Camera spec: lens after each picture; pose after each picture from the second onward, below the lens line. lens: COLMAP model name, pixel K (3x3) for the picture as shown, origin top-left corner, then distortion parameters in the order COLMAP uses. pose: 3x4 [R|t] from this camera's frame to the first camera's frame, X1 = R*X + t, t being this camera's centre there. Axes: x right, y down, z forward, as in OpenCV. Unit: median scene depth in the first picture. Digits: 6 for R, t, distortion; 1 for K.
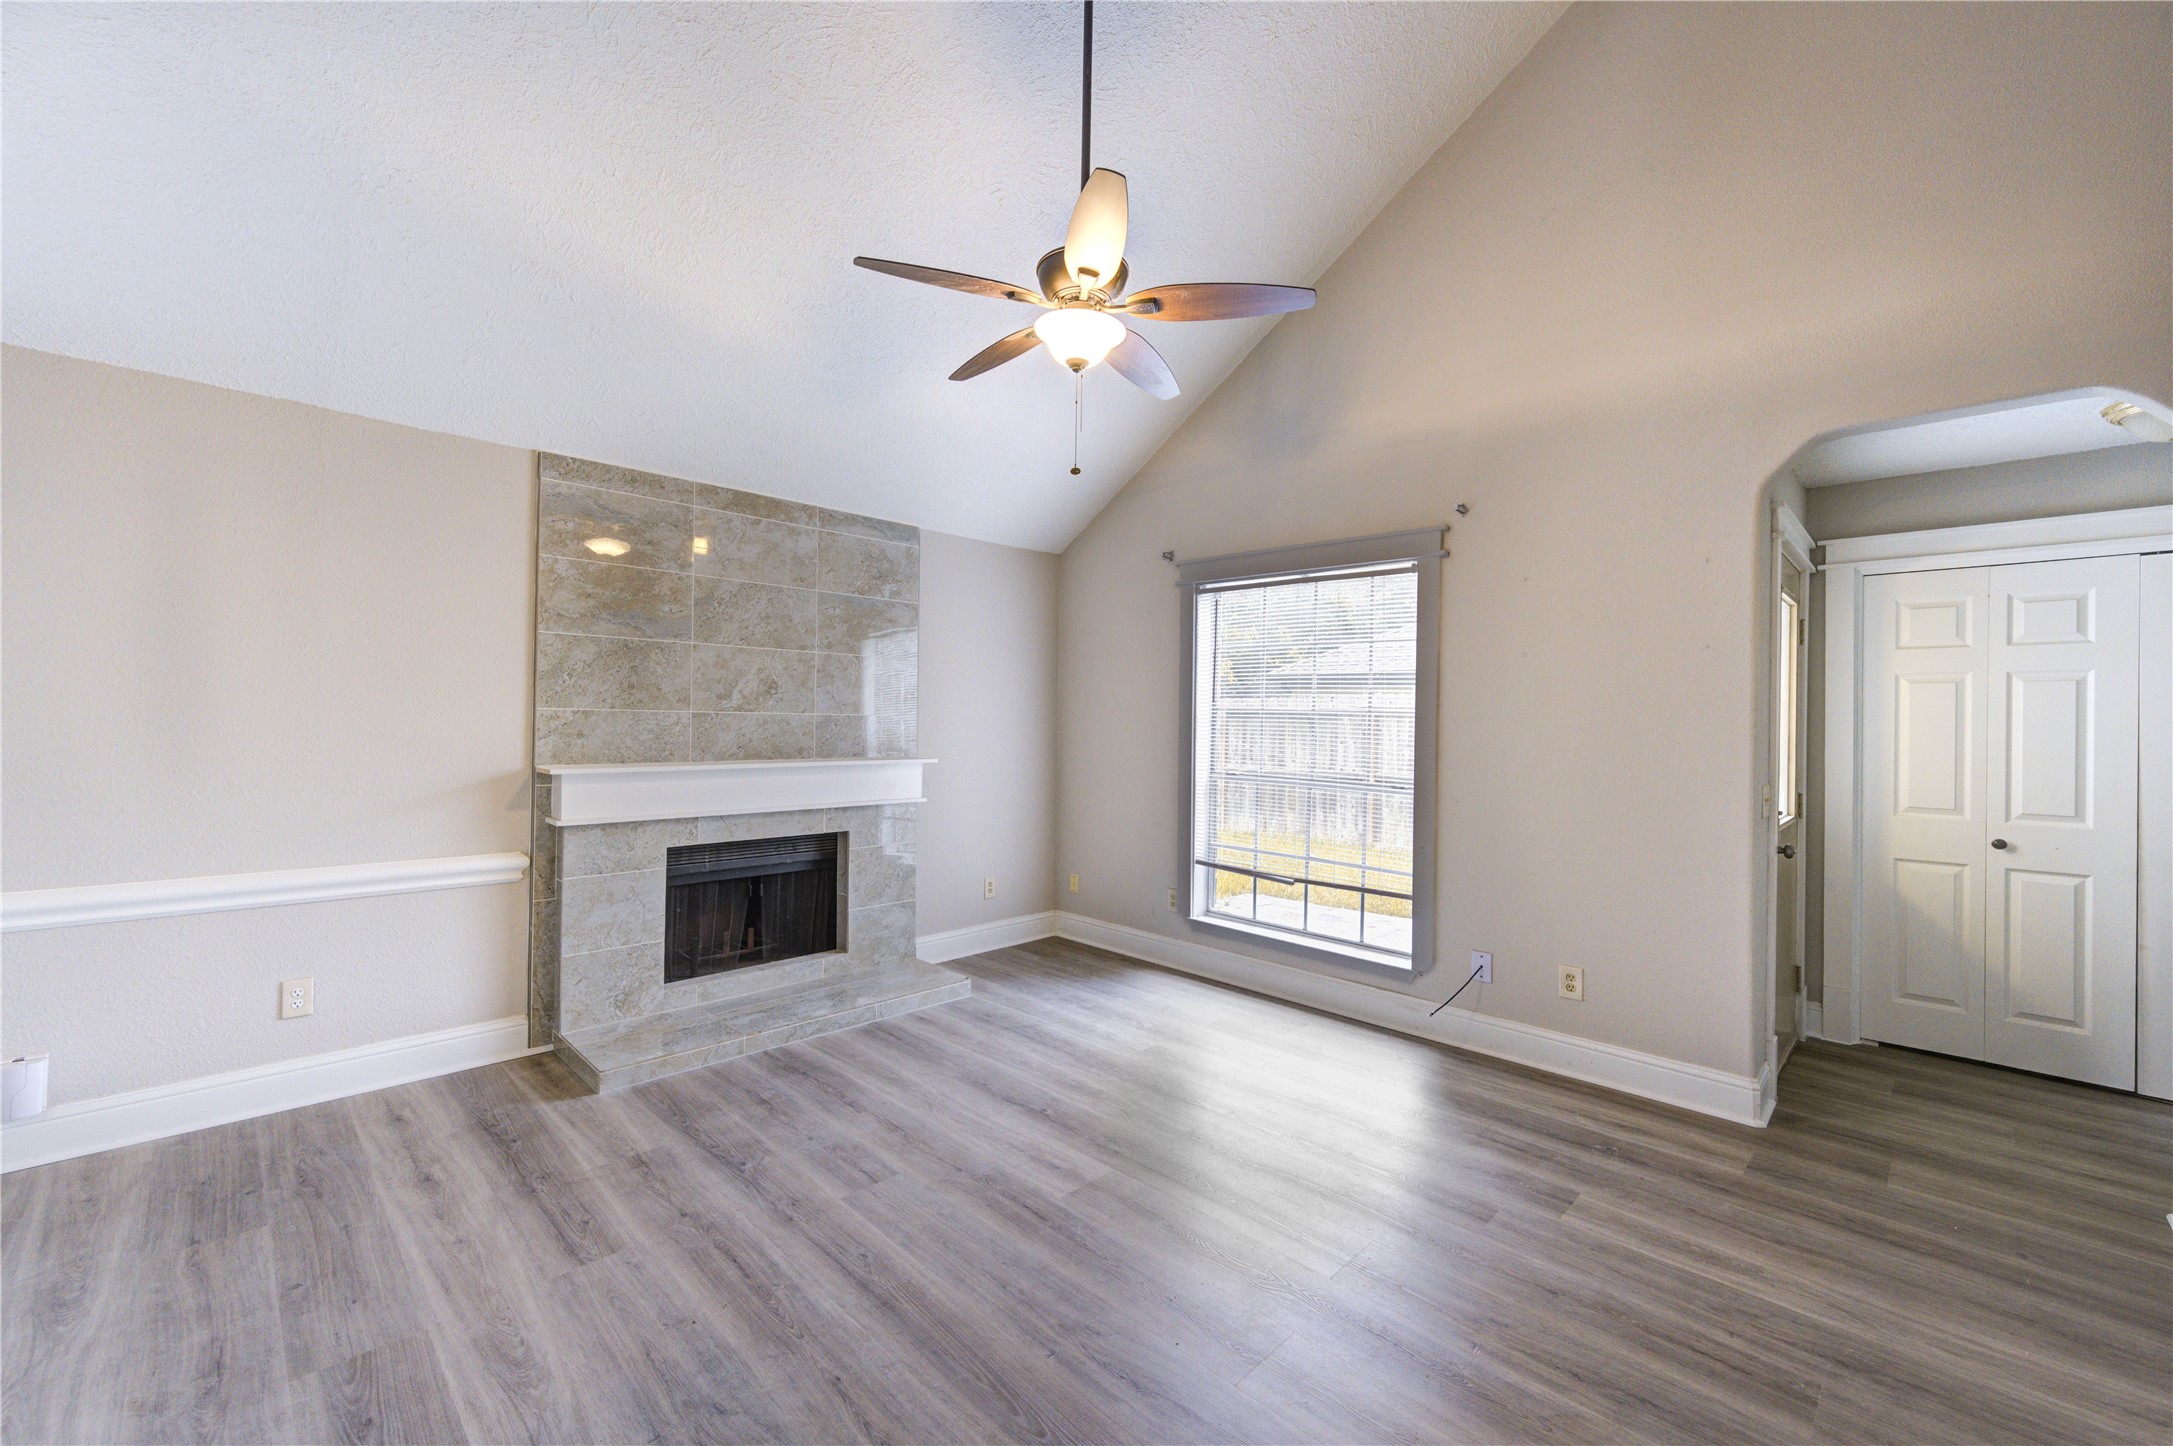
lens RADIAL K [[878.4, 0, 1031.9], [0, 878.4, 719.0], [0, 0, 1]] dist [0.002977, -0.000098]
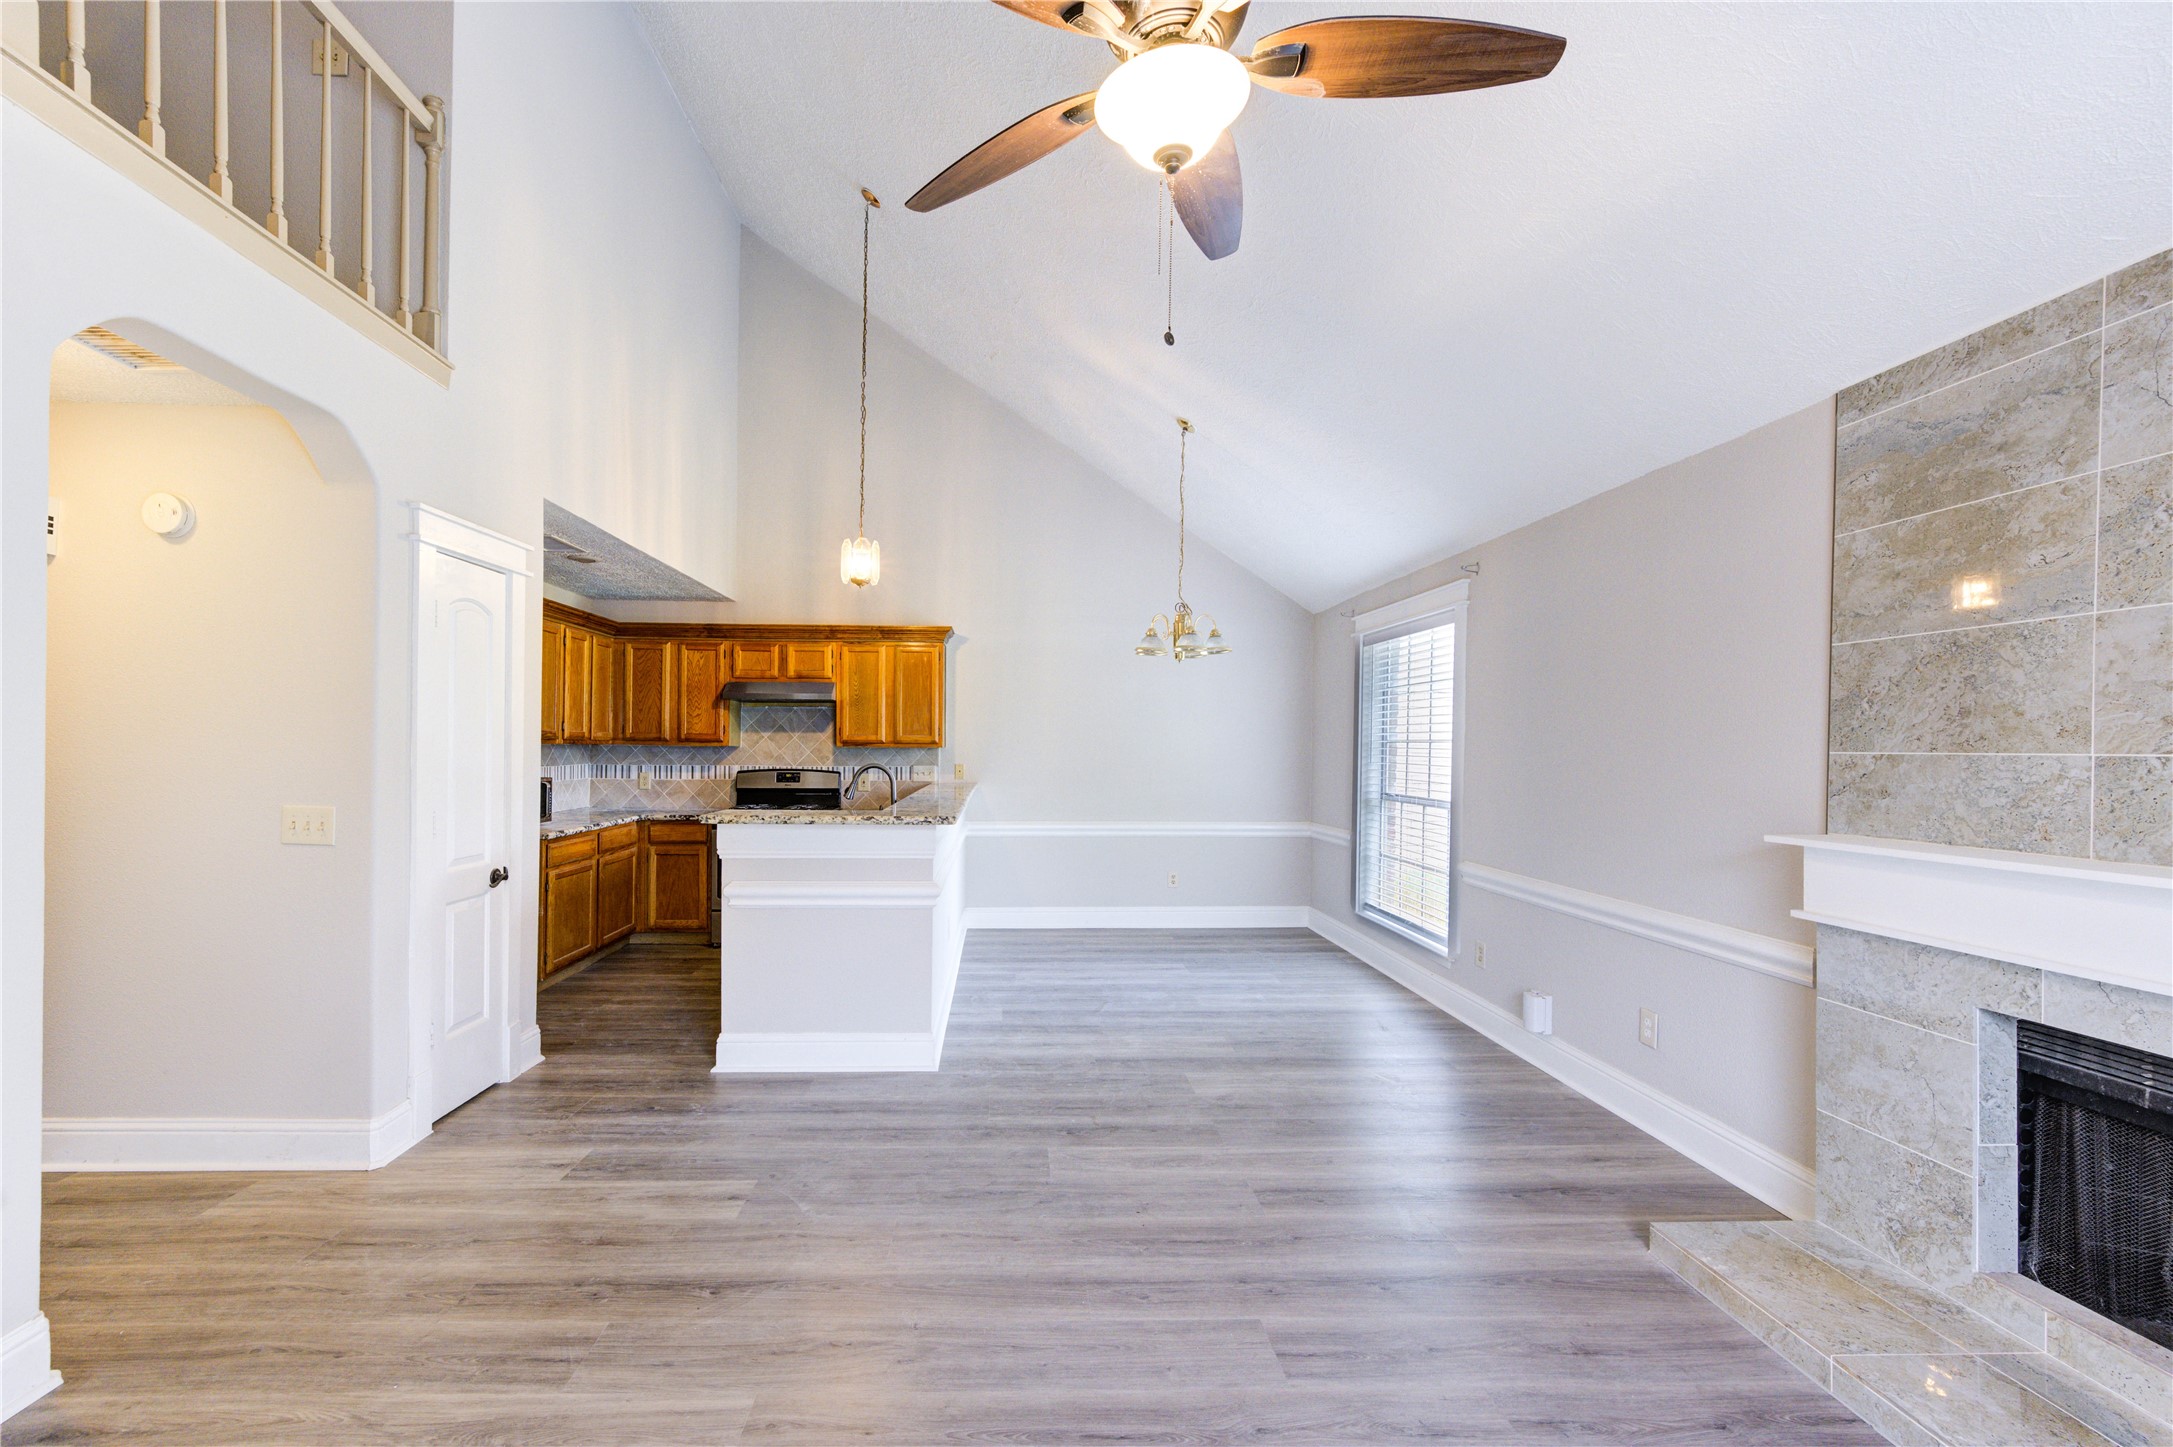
lens RADIAL K [[896.9, 0, 1024.9], [0, 896.9, 746.6], [0, 0, 1]] dist [-0.004854, 0.000505]
pose [[-0.678572, -0.019683, -0.734270, 0.400593], [-0.015251, 0.999803, -0.012707, 0.002341], [0.734375, 0.002576, -0.678739, 0.972806]]
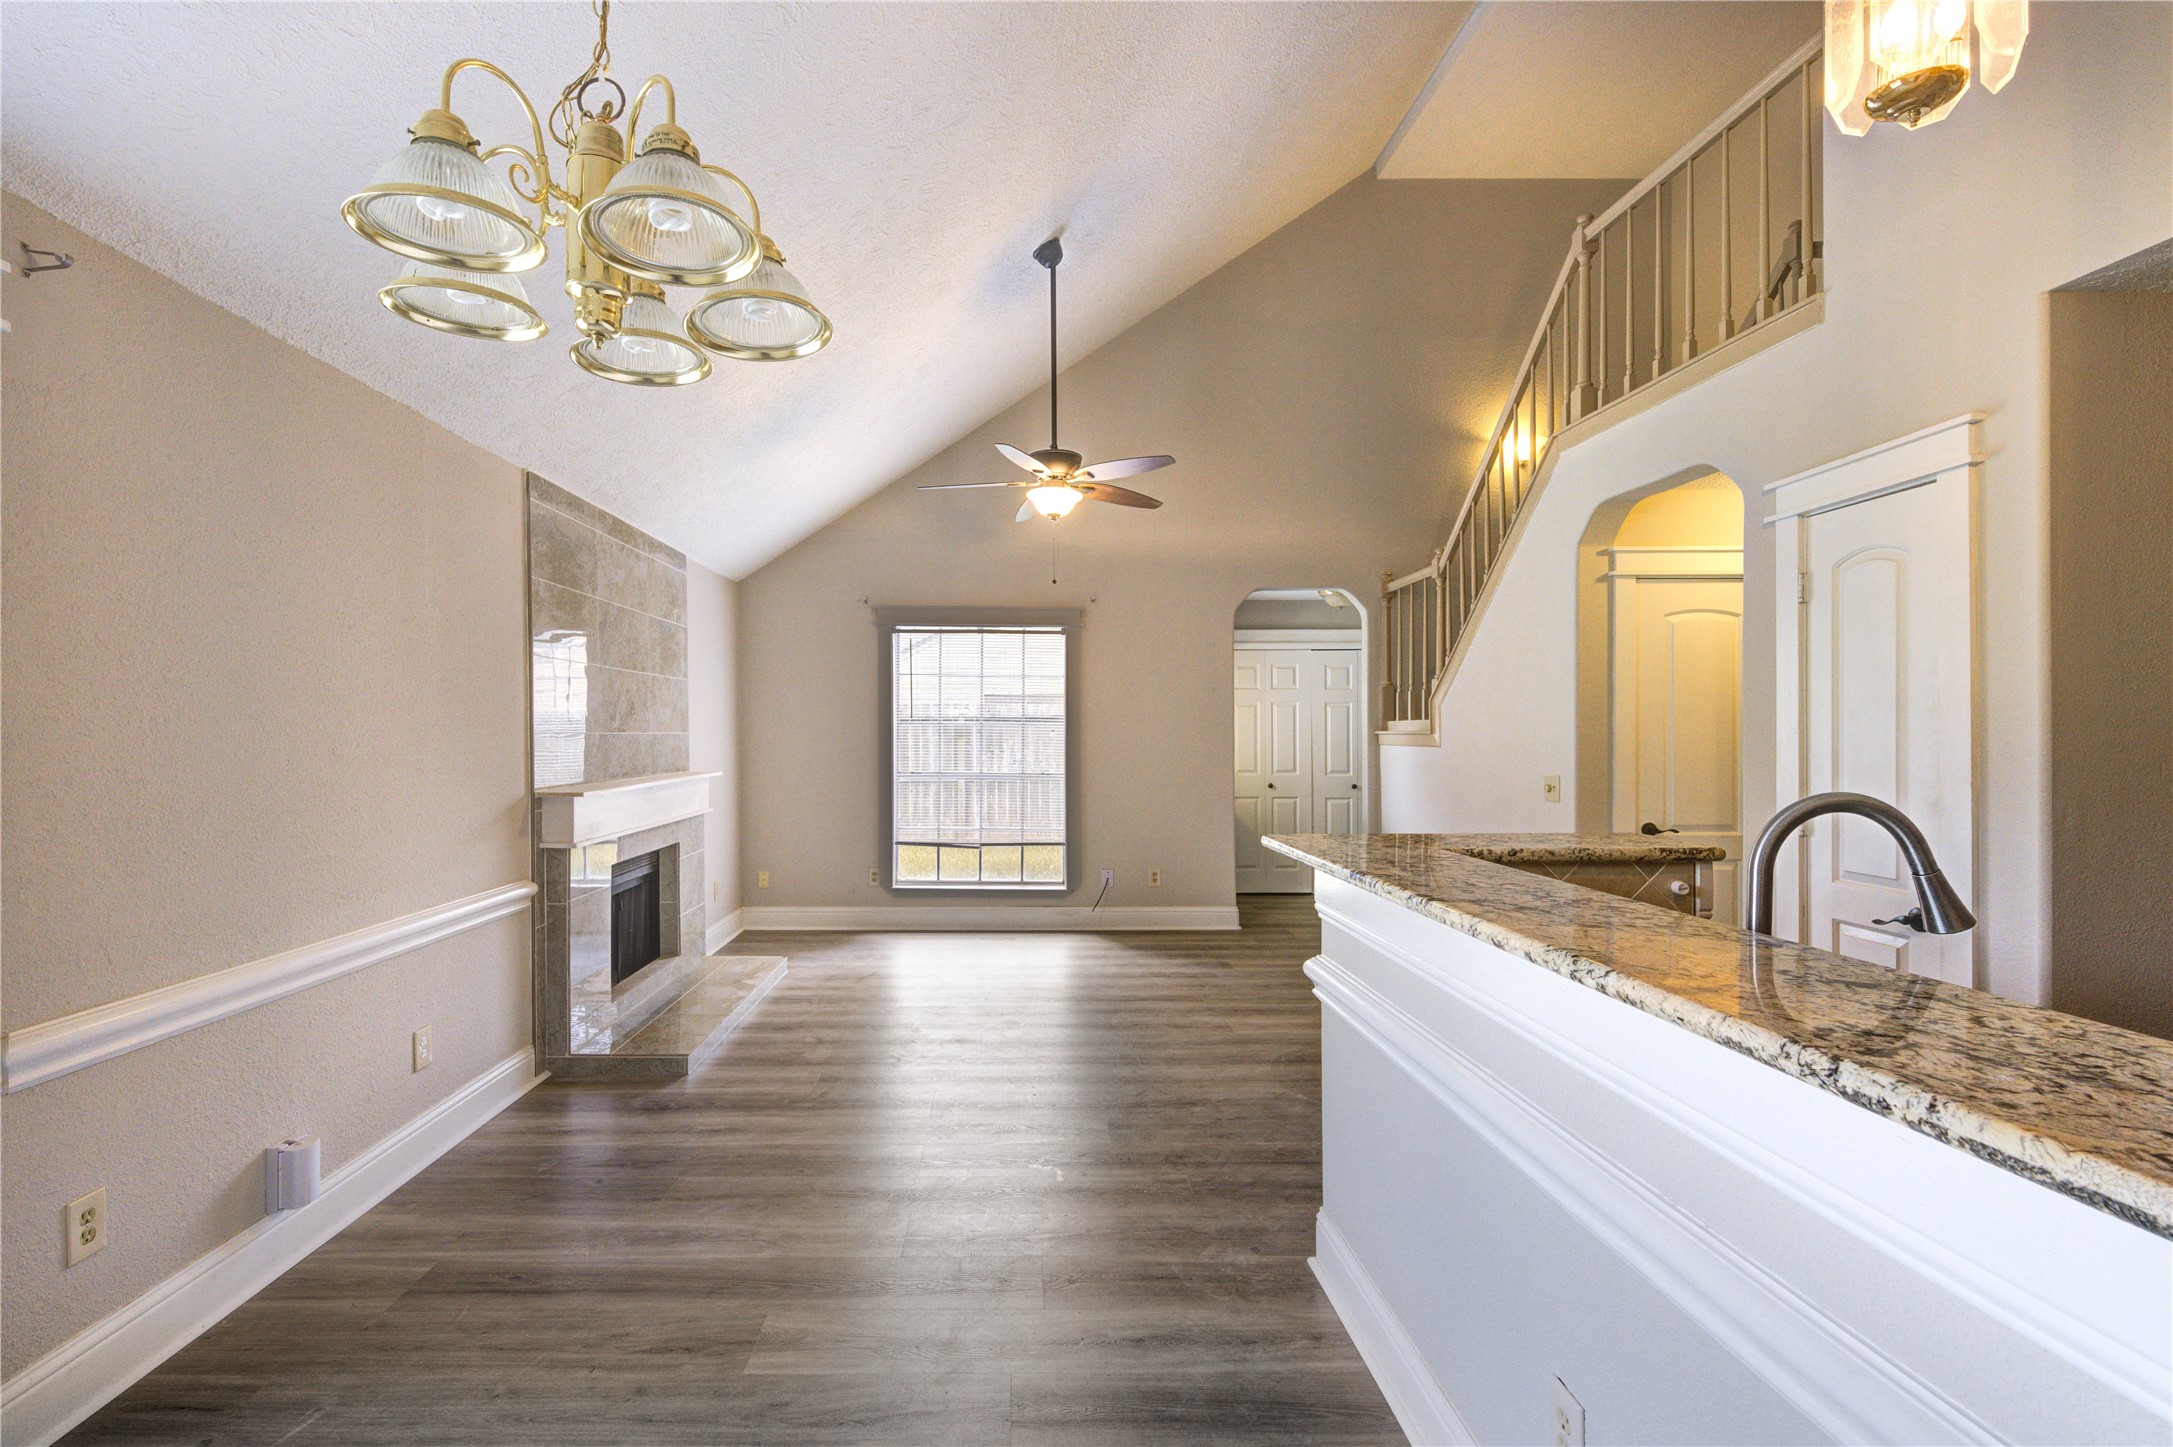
lens RADIAL K [[982.1, 0, 1024.8], [0, 982.1, 731.0], [0, 0, 1]] dist [0.002404, -0.001041]
pose [[0.685152, -0.016325, 0.728217, -0.957871], [0.011235, 0.999867, 0.011844, -0.019674], [-0.728313, 0.000066, 0.685244, -0.150658]]
